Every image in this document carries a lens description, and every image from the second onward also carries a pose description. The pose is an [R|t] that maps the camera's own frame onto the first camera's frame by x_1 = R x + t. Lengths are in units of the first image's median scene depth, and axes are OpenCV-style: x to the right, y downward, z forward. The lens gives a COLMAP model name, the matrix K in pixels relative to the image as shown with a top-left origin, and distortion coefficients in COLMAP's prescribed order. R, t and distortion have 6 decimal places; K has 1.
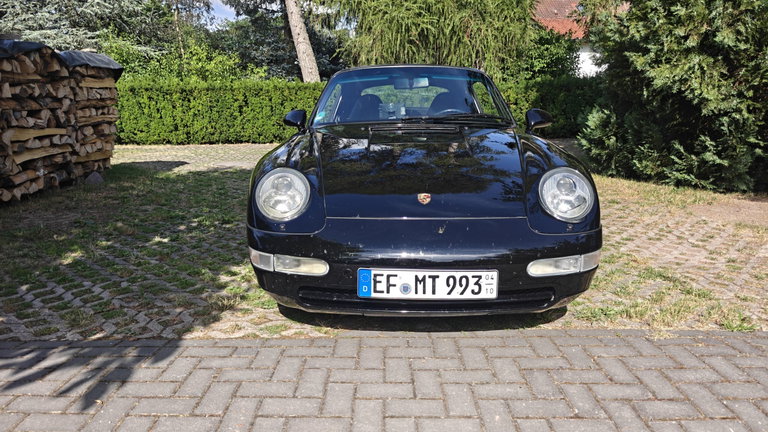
lens RADIAL K [[532.9, 0, 384.4], [0, 532.9, 215.5], [0, 0, 1]] dist [0.001312, 0.000591]
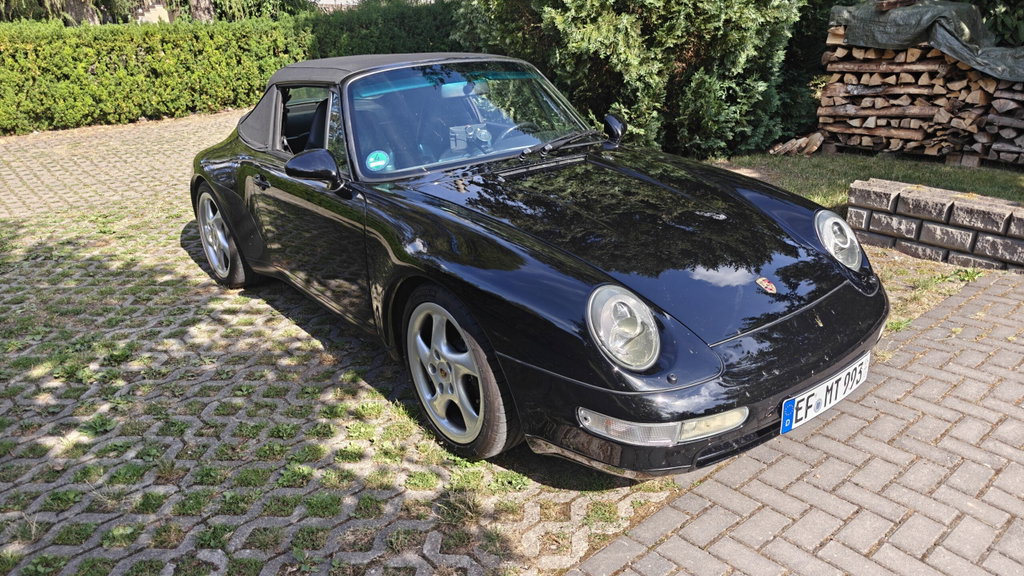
lens RADIAL K [[710.6, 0, 512.4], [0, 710.6, 288.7], [0, 0, 1]] dist [0.001312, 0.000591]
pose [[0.757473, -0.248669, 0.603655, -0.359687], [0.150487, 0.966225, 0.209194, -0.131165], [-0.635287, -0.067617, 0.769311, 0.174658]]
